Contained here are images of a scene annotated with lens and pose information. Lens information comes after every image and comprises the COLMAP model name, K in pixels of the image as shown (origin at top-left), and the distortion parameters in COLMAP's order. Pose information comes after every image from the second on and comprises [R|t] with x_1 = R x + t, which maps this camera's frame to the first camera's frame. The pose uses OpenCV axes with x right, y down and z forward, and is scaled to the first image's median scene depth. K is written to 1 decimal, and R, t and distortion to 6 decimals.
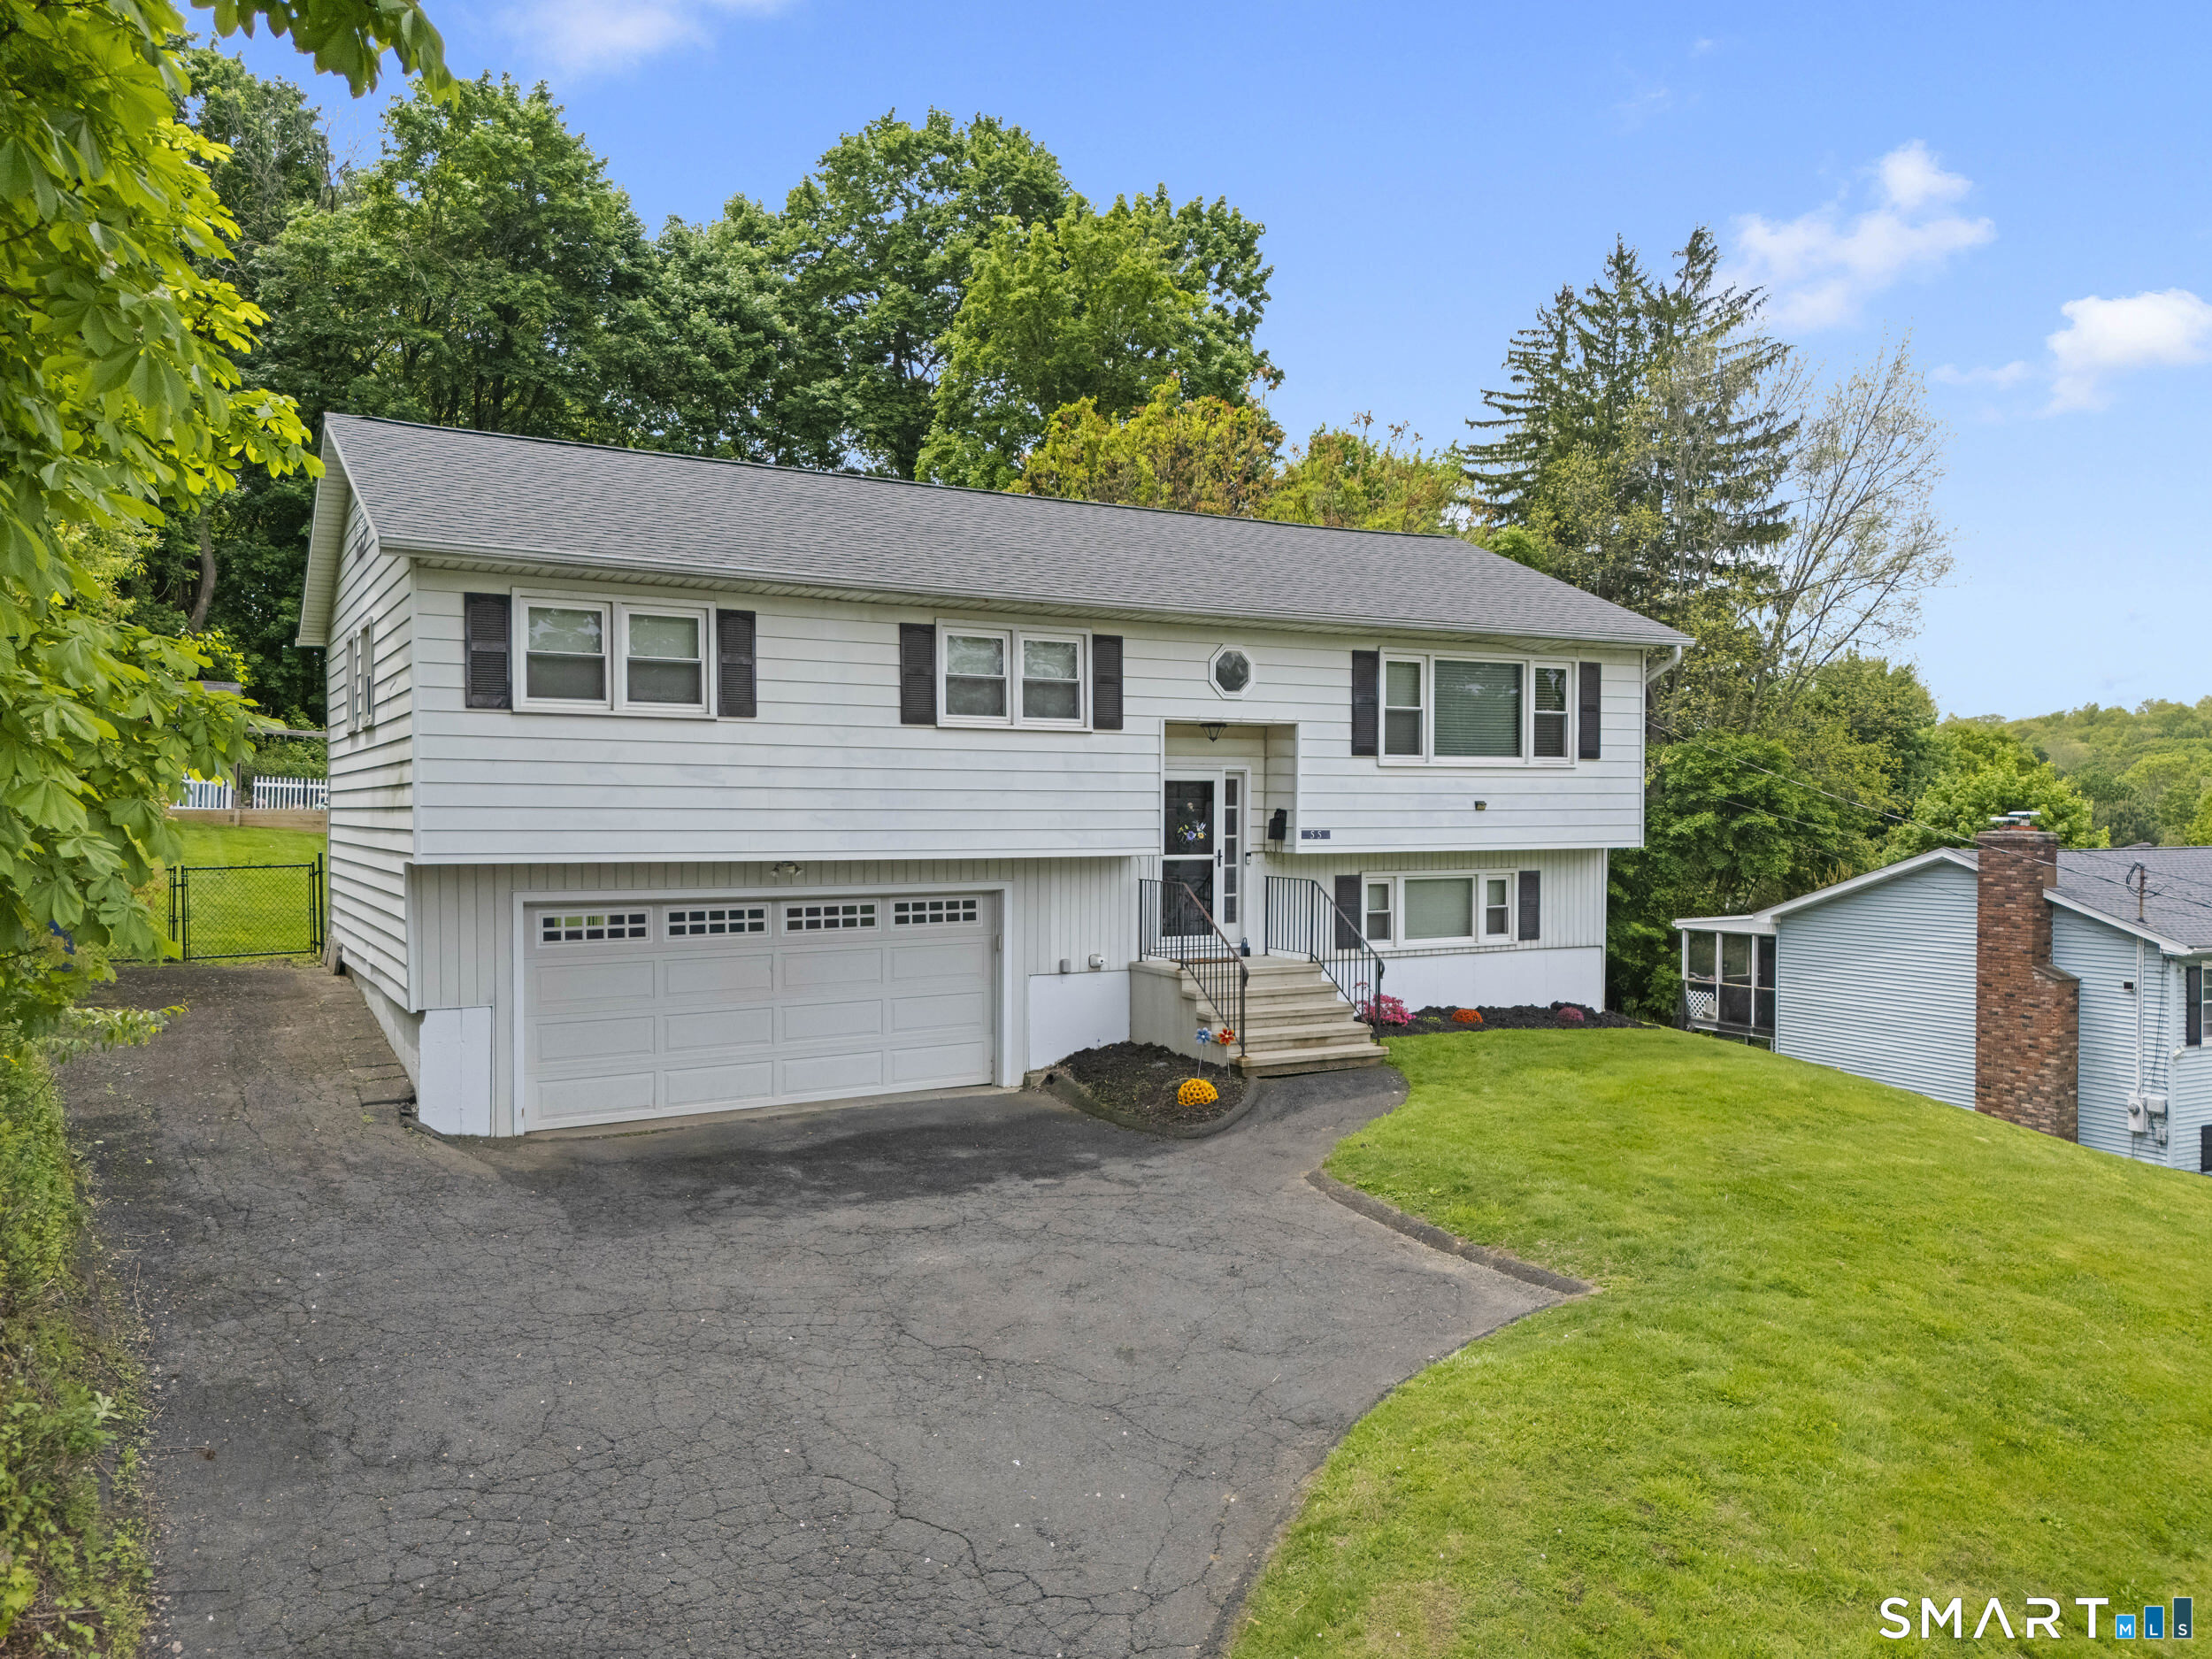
lens RADIAL K [[1642.0, 0, 1106.0], [0, 1642.0, 829.5], [0, 0, 1]] dist [0.082358, -0.073256]
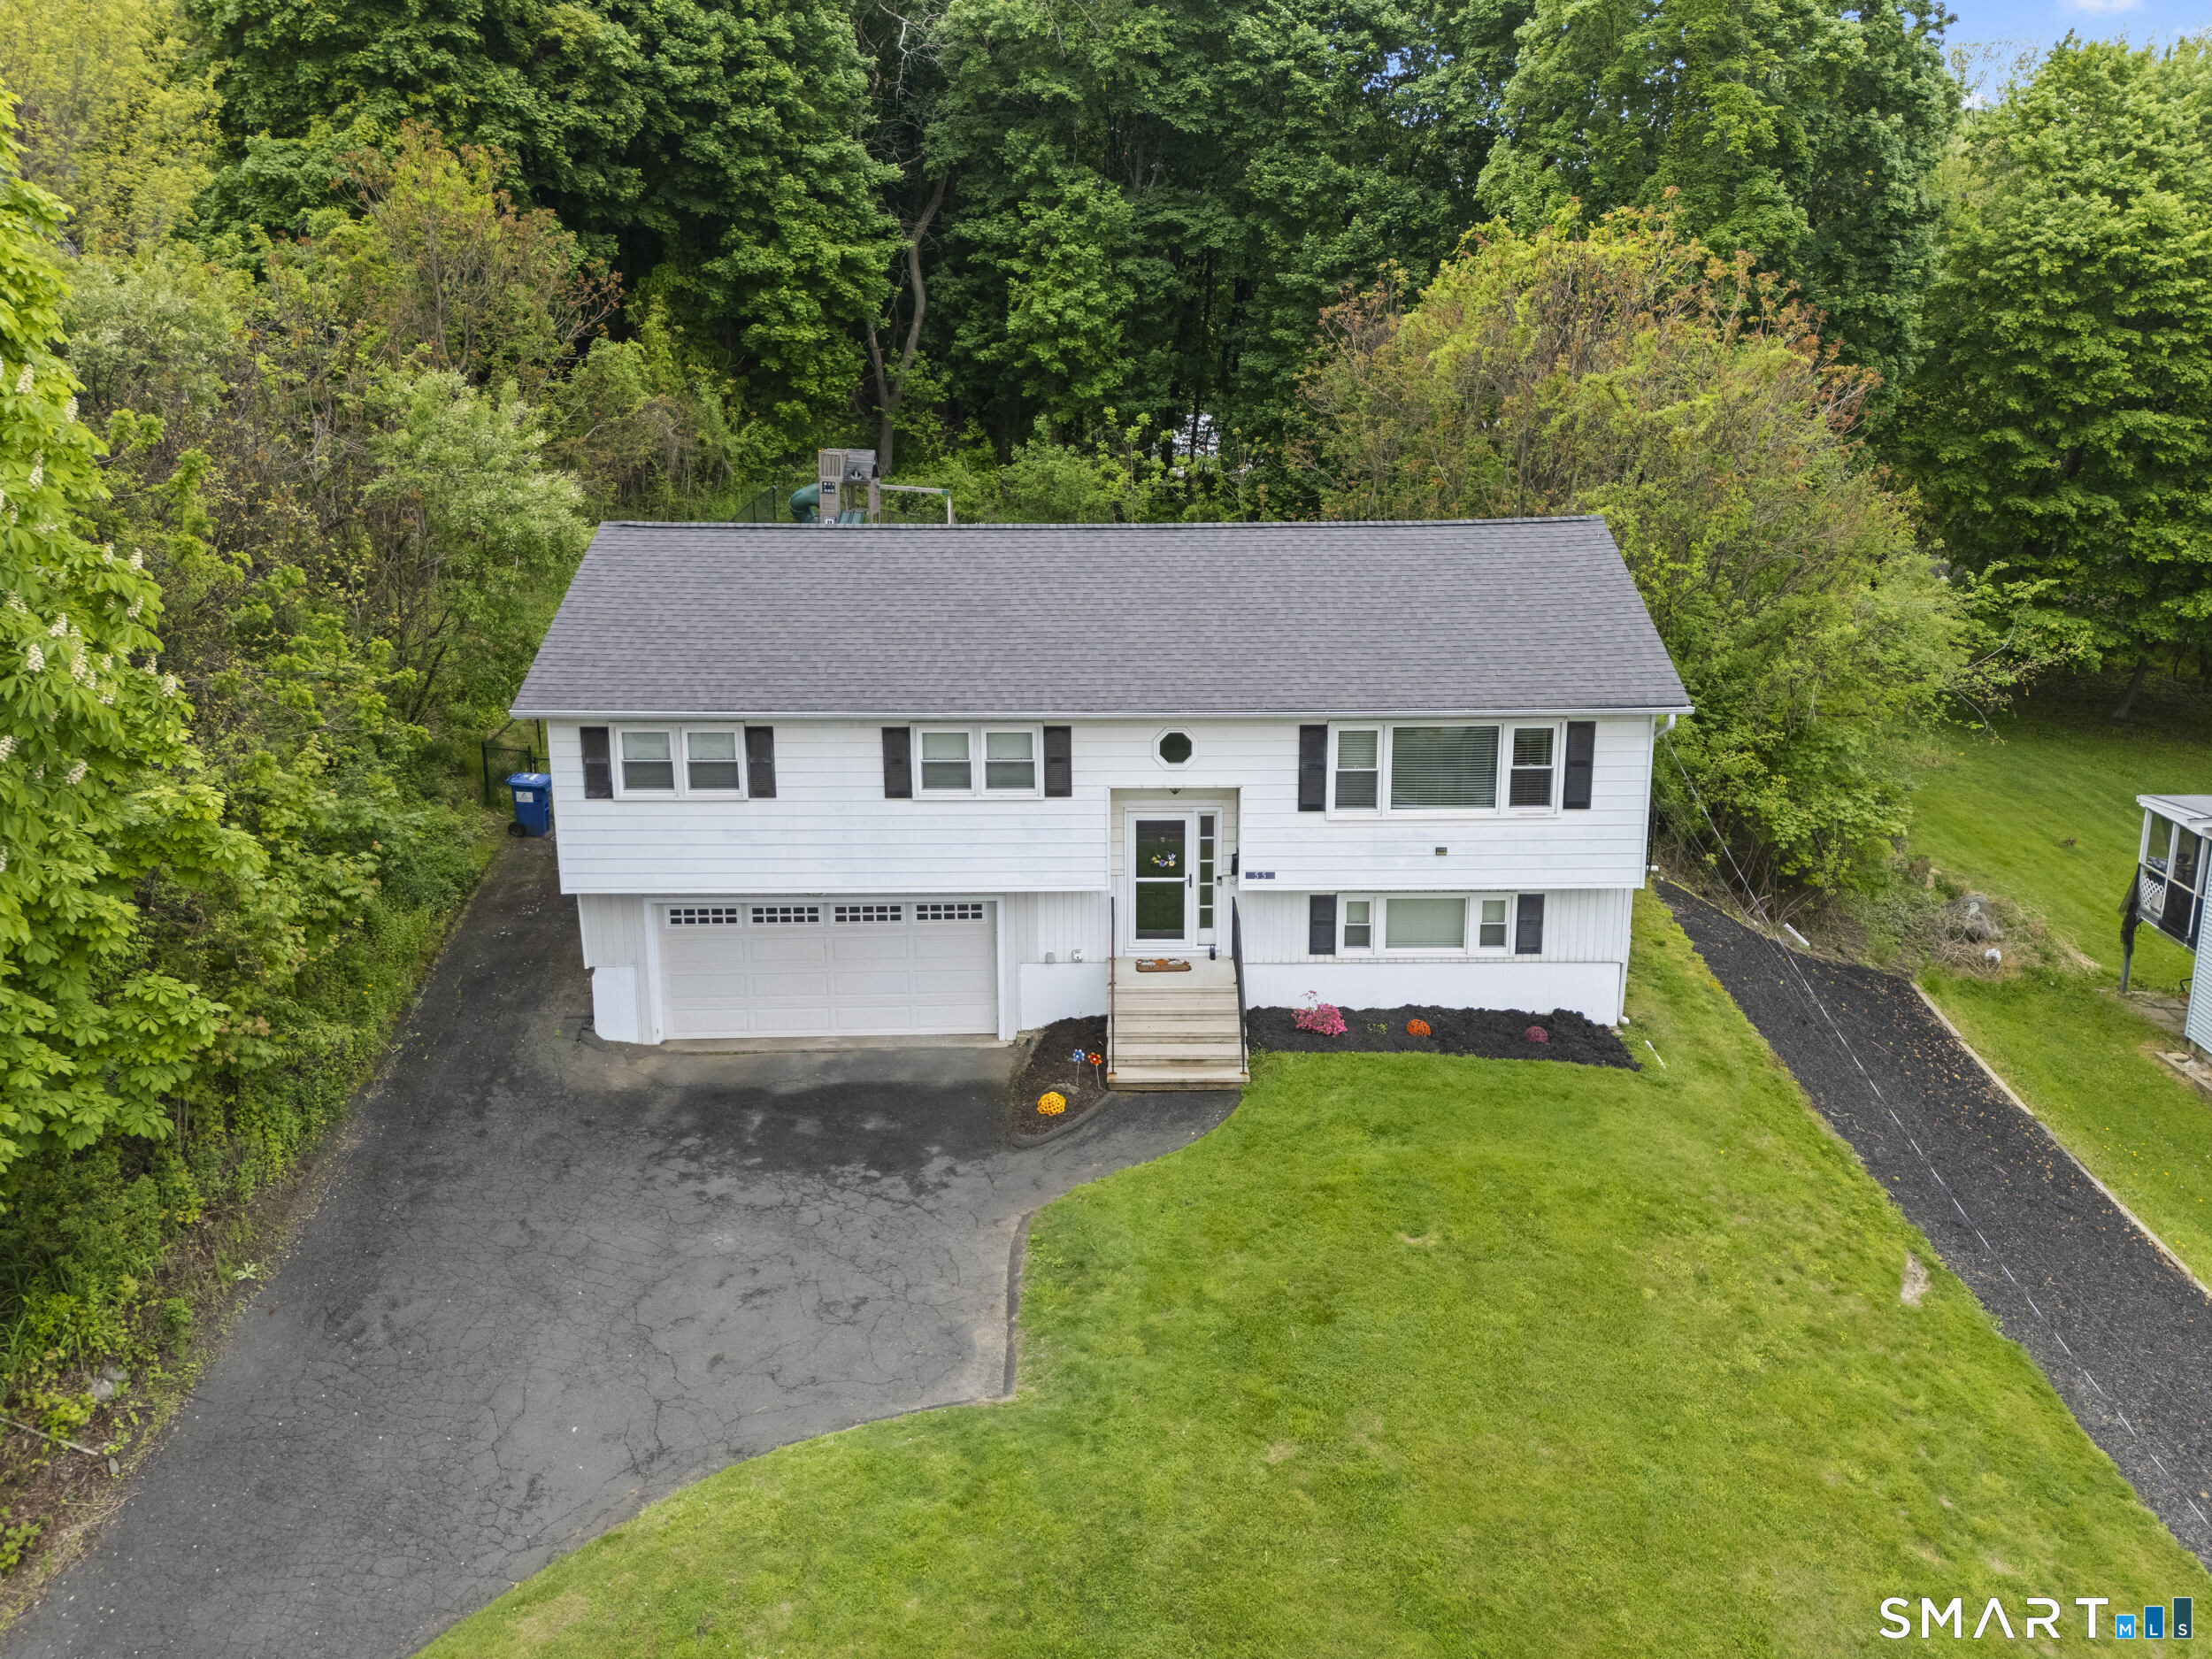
lens RADIAL K [[1671.0, 0, 1114.7], [0, 1671.0, 699.9], [0, 0, 1]] dist [0.103062, -0.143096]
pose [[0.868783, 0.104643, -0.484010, 0.655110], [0.000111, 0.977376, 0.211509, -0.405918], [0.495192, -0.183809, 0.849117, -0.070729]]
